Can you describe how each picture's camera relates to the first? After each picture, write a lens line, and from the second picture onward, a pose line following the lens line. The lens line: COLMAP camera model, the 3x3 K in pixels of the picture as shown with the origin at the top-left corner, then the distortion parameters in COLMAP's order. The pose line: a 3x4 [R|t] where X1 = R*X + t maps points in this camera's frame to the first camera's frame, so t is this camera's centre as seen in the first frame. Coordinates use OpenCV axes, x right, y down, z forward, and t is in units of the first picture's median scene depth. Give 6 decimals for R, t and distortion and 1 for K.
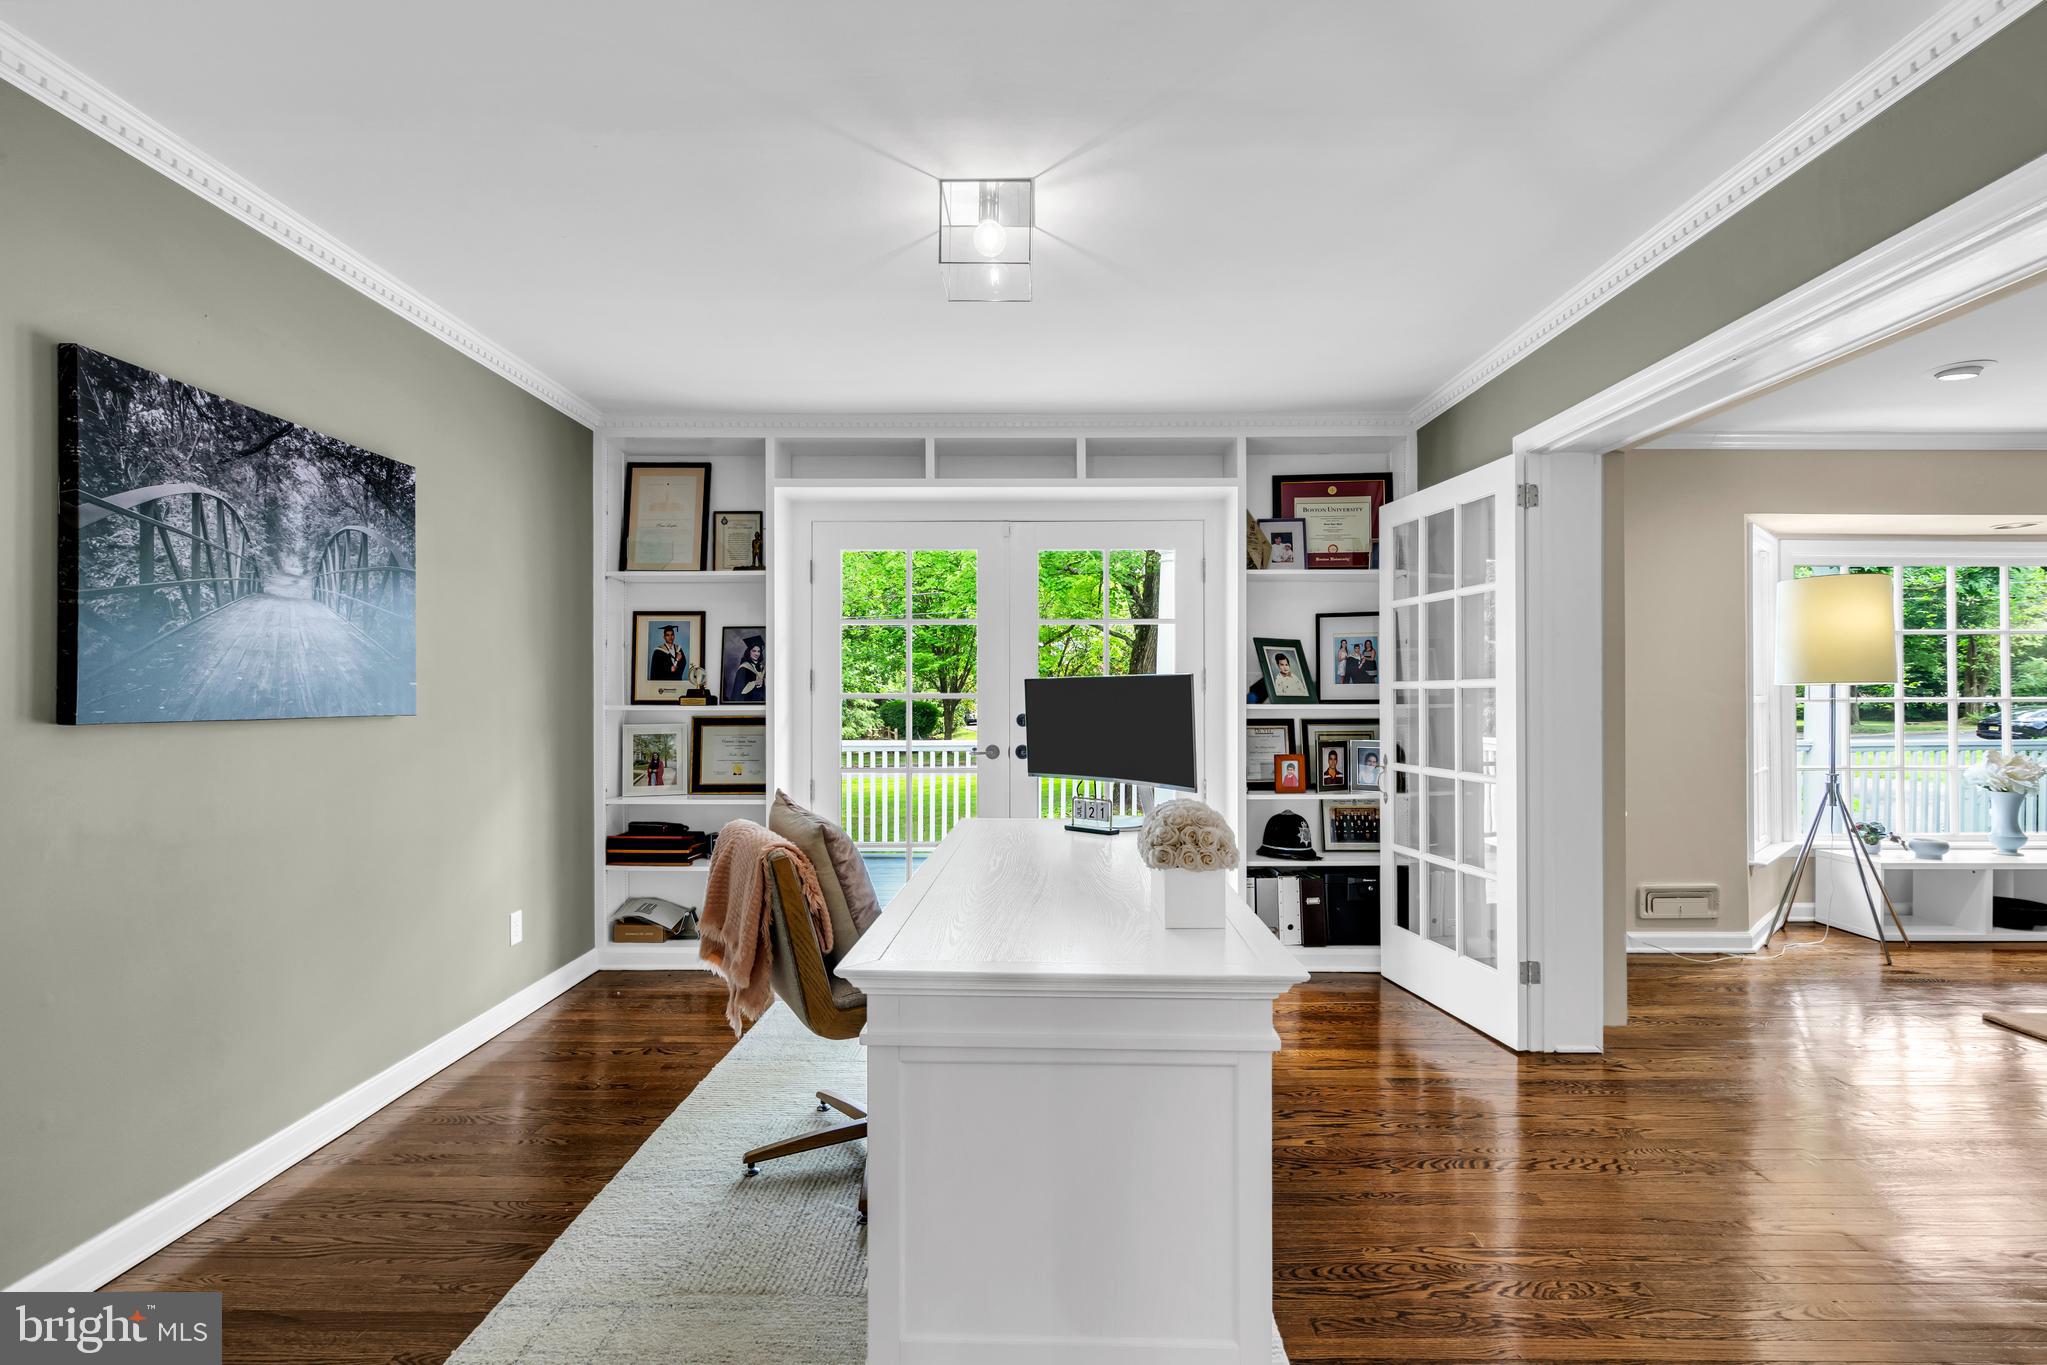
lens RADIAL K [[929.2, 0, 1028.1], [0, 929.2, 696.9], [0, 0, 1]] dist [-0.000180, -0.000677]
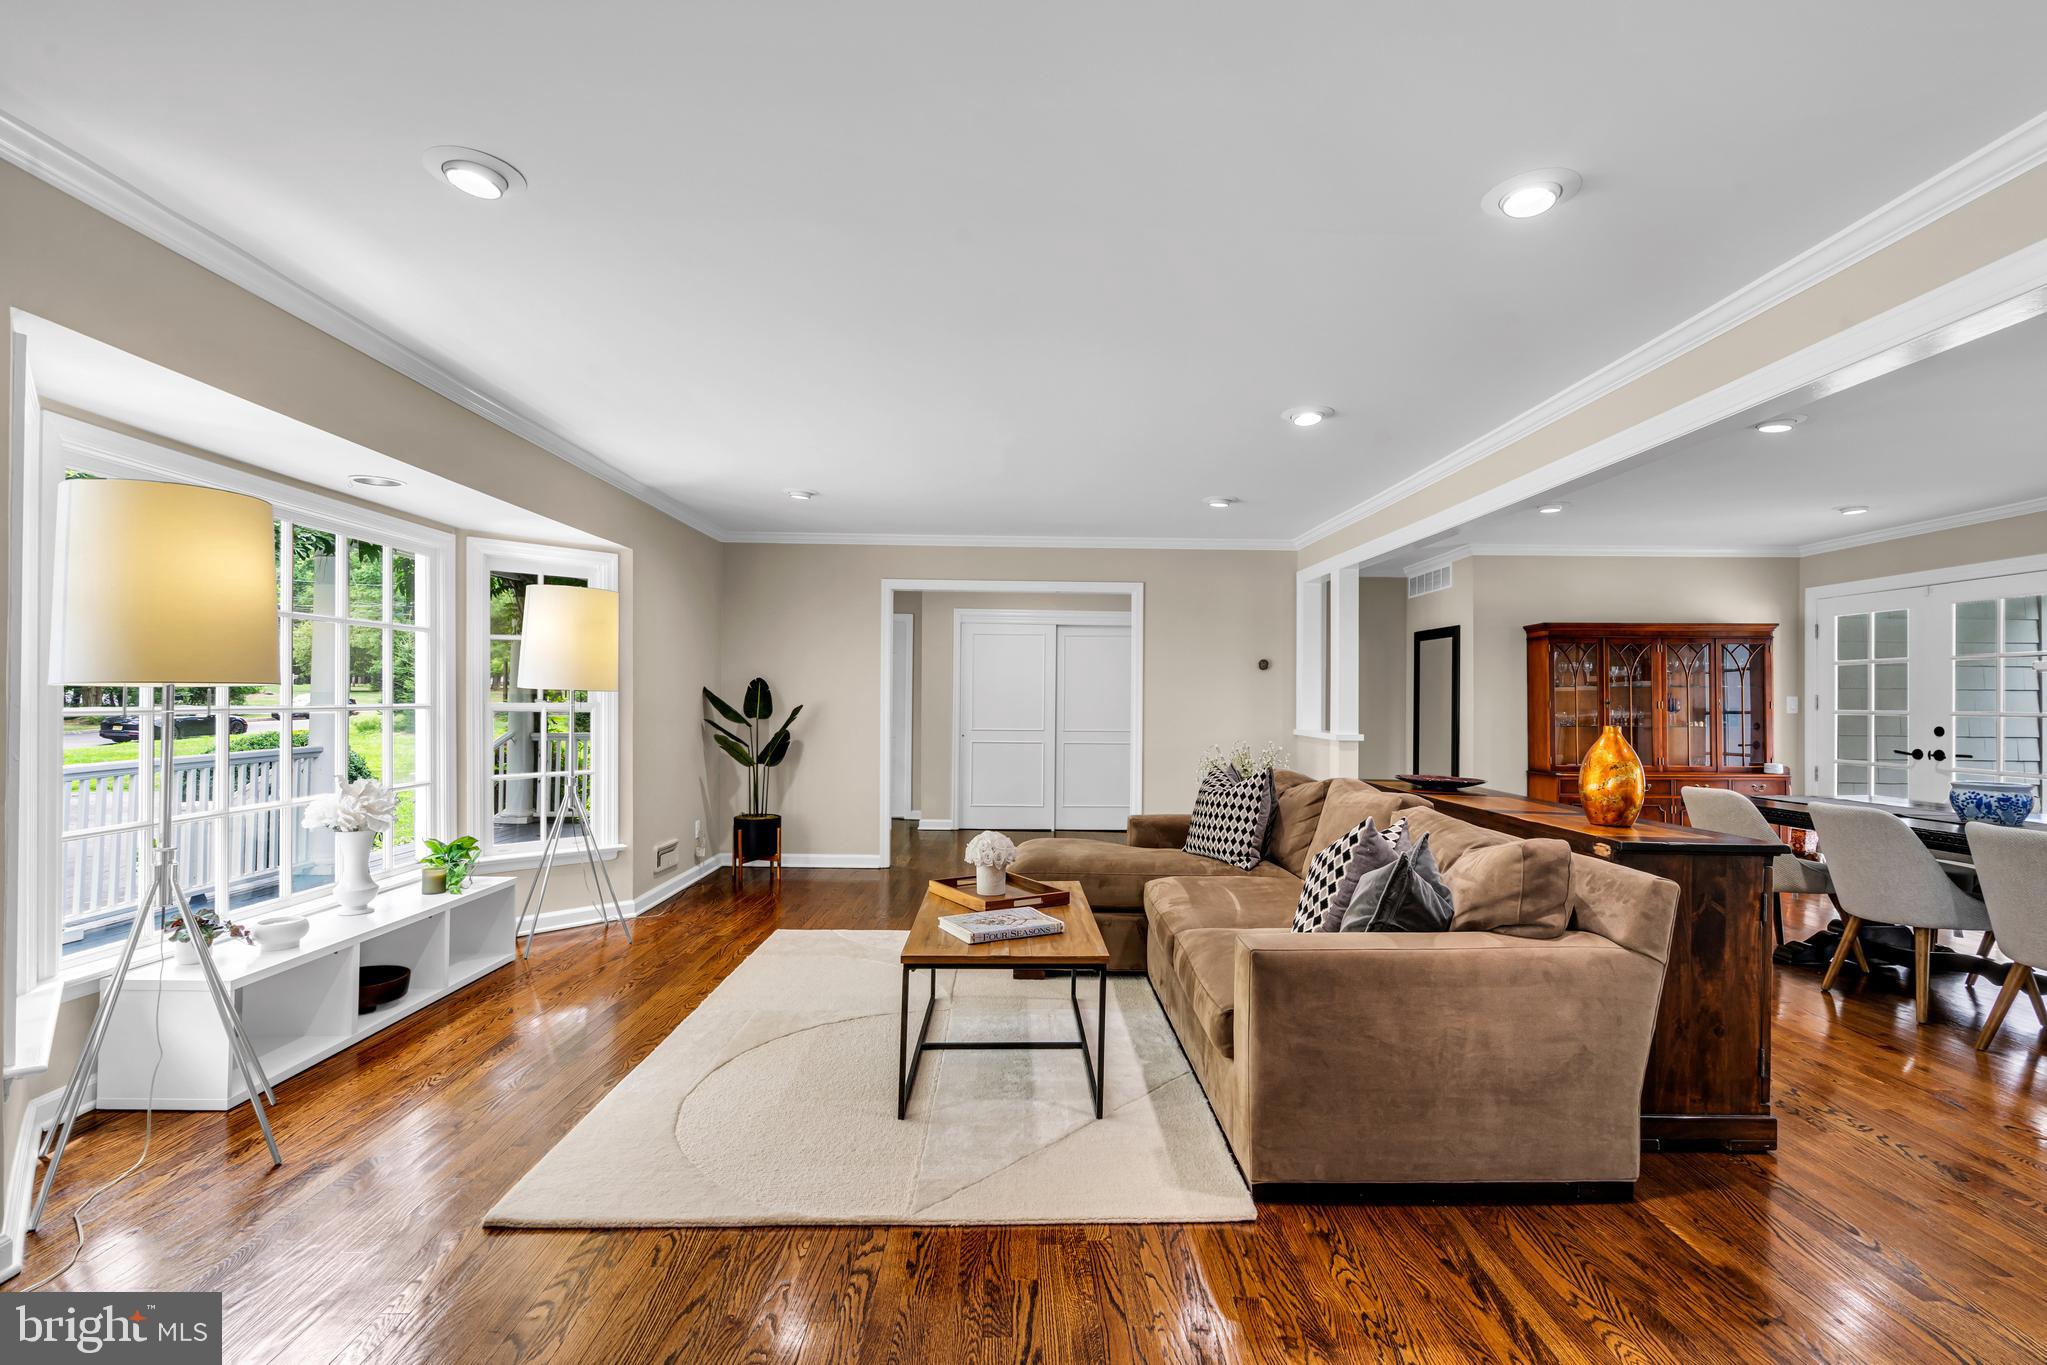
lens RADIAL K [[929.2, 0, 1028.1], [0, 929.2, 696.9], [0, 0, 1]] dist [-0.000180, -0.000677]
pose [[-0.038772, 0.007648, 0.999219, 0.279626], [0.001131, 0.999970, -0.007610, -0.000650], [-0.999247, 0.000835, -0.038779, 0.488962]]
